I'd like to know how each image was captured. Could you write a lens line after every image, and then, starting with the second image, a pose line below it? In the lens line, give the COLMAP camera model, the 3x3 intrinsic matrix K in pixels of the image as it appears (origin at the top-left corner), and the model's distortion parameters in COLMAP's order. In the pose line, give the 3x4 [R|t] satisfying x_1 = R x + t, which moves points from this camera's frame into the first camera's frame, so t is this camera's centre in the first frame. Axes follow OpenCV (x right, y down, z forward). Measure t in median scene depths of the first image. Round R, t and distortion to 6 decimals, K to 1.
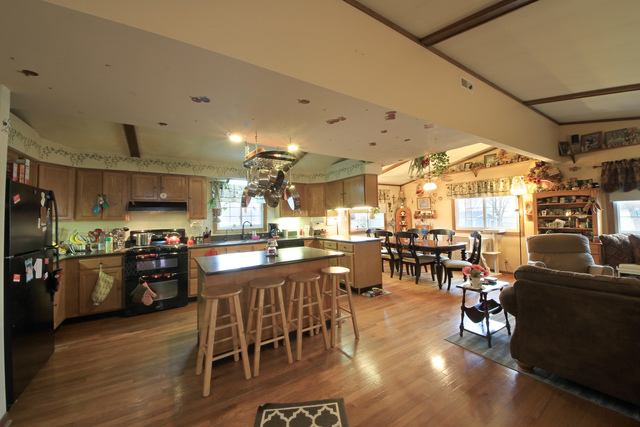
lens RADIAL K [[241.2, 0, 319.3], [0, 241.2, 212.3], [0, 0, 1]] dist [0.001480, 0.000044]
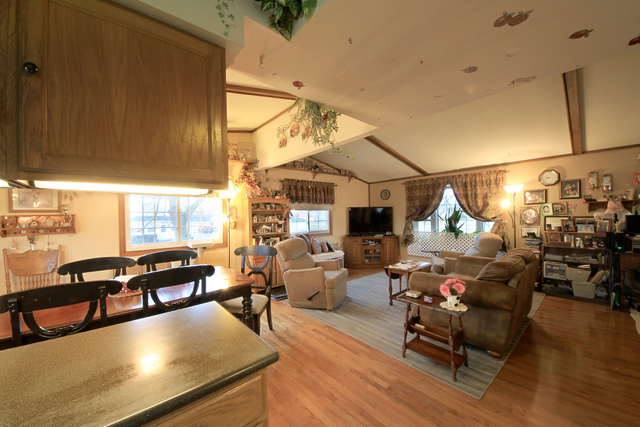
lens RADIAL K [[241.2, 0, 317.7], [0, 241.2, 212.5], [0, 0, 1]] dist [0.001480, 0.000044]
pose [[-0.145496, 0.038019, 0.988628, -0.058378], [0.009997, 0.999267, -0.036957, 0.014344], [-0.989308, 0.004506, -0.145769, 0.923659]]
